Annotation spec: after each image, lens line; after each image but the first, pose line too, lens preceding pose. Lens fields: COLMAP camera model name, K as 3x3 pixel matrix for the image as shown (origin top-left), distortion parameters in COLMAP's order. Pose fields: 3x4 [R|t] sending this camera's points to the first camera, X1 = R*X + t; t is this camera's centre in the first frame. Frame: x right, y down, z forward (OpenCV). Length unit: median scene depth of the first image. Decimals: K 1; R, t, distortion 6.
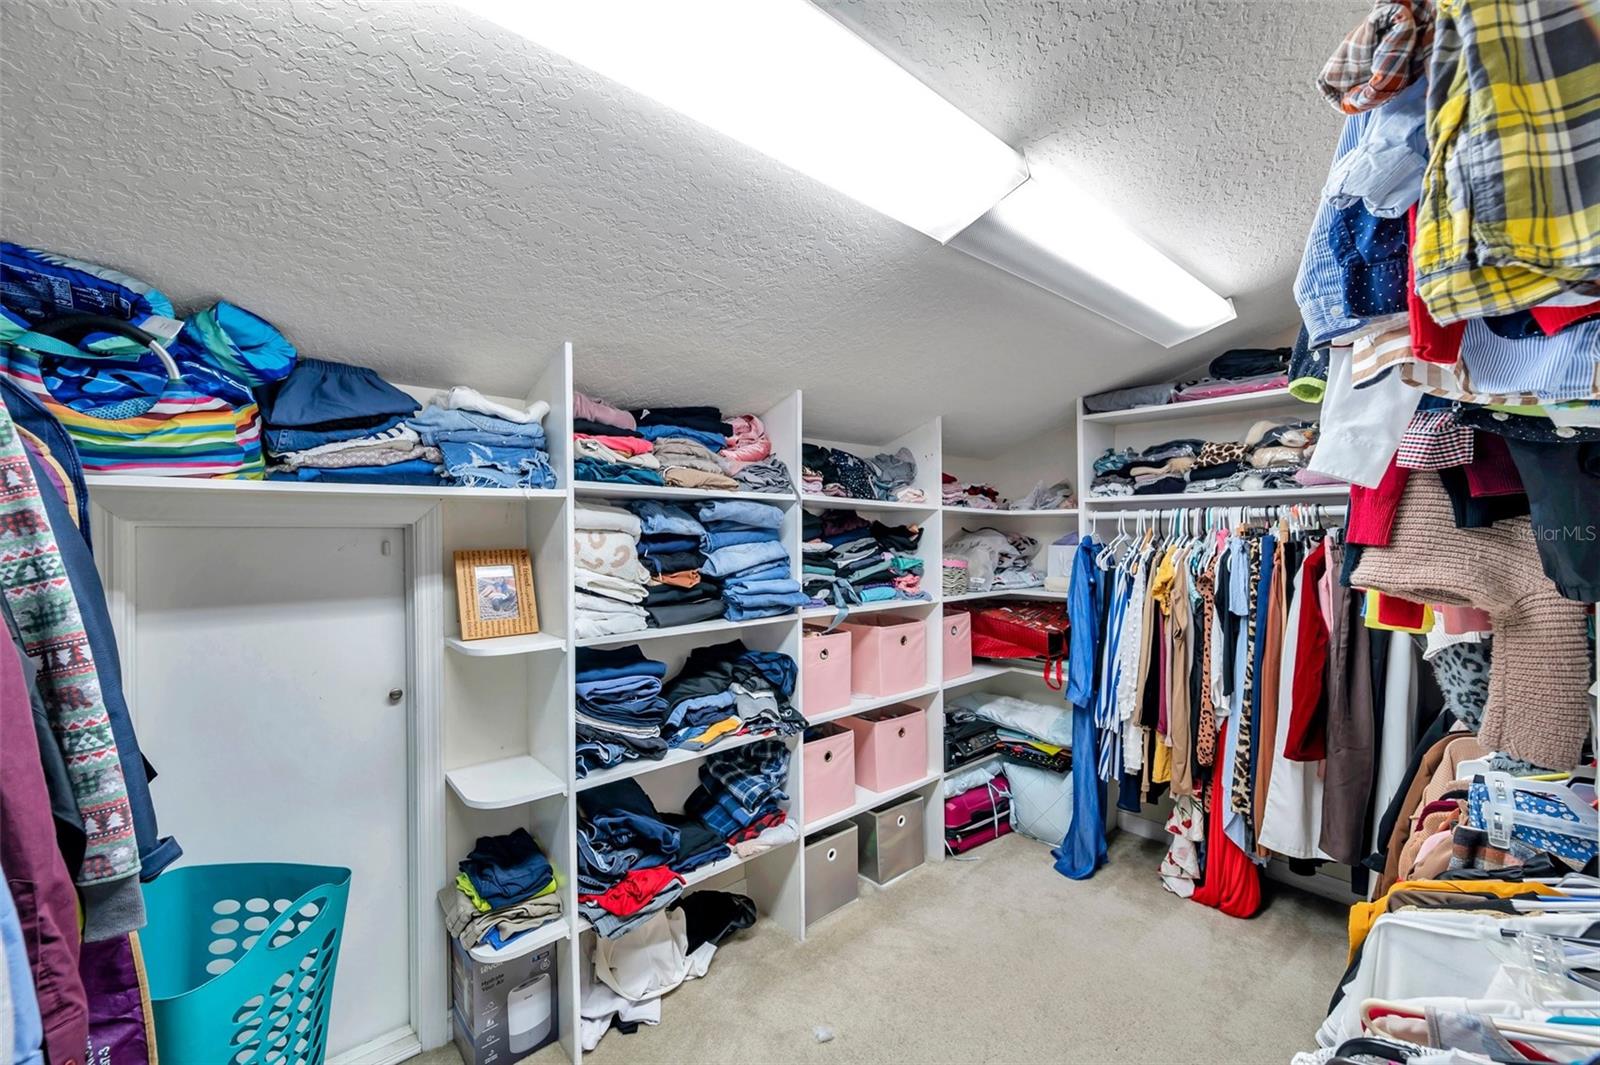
lens RADIAL K [[634.1, 0, 811.3], [0, 634.1, 539.9], [0, 0, 1]] dist [0.000515, -0.000492]
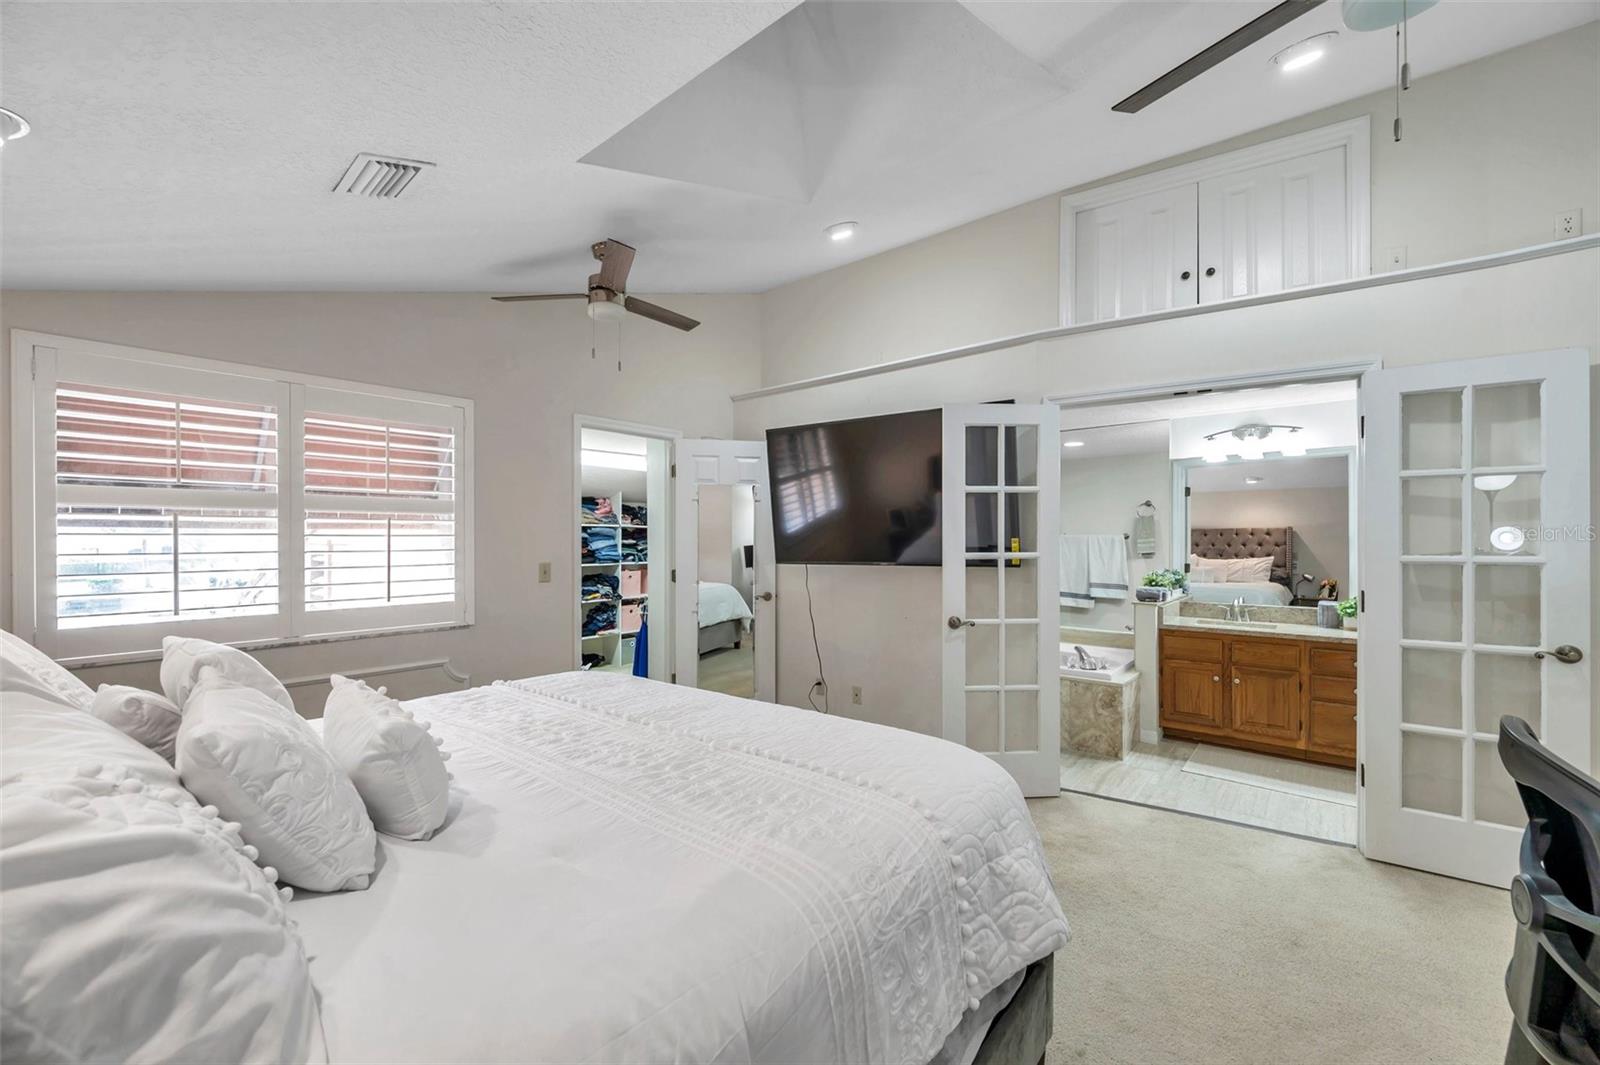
lens RADIAL K [[634.1, 0, 795.1], [0, 634.1, 537.1], [0, 0, 1]] dist [0.000515, -0.000492]
pose [[0.989911, 0.002092, 0.141675, 0.397827], [-0.000656, 0.999948, -0.010182, 0.020359], [-0.141688, 0.009986, 0.989861, -2.253099]]
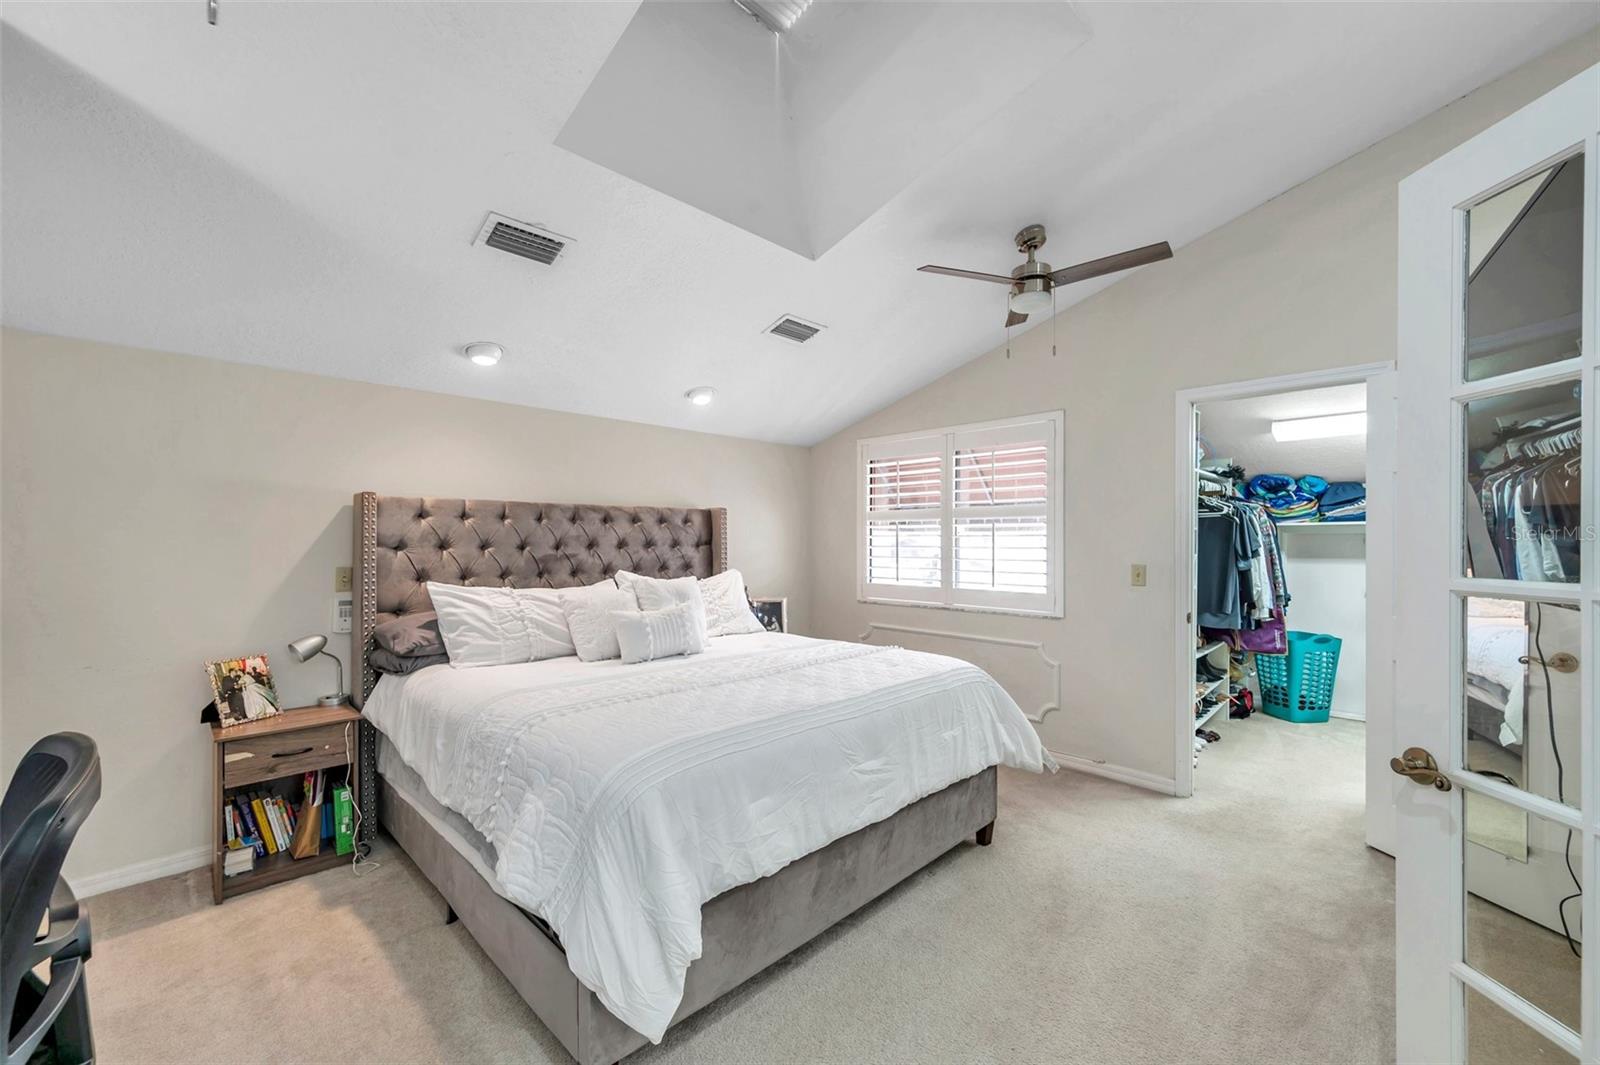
lens RADIAL K [[634.1, 0, 808.5], [0, 634.1, 541.7], [0, 0, 1]] dist [0.000515, -0.000492]
pose [[0.077276, 0.008878, -0.996970, 1.548883], [-0.008906, 0.999927, 0.008214, 0.008824], [0.996970, 0.008244, 0.077349, -1.333797]]
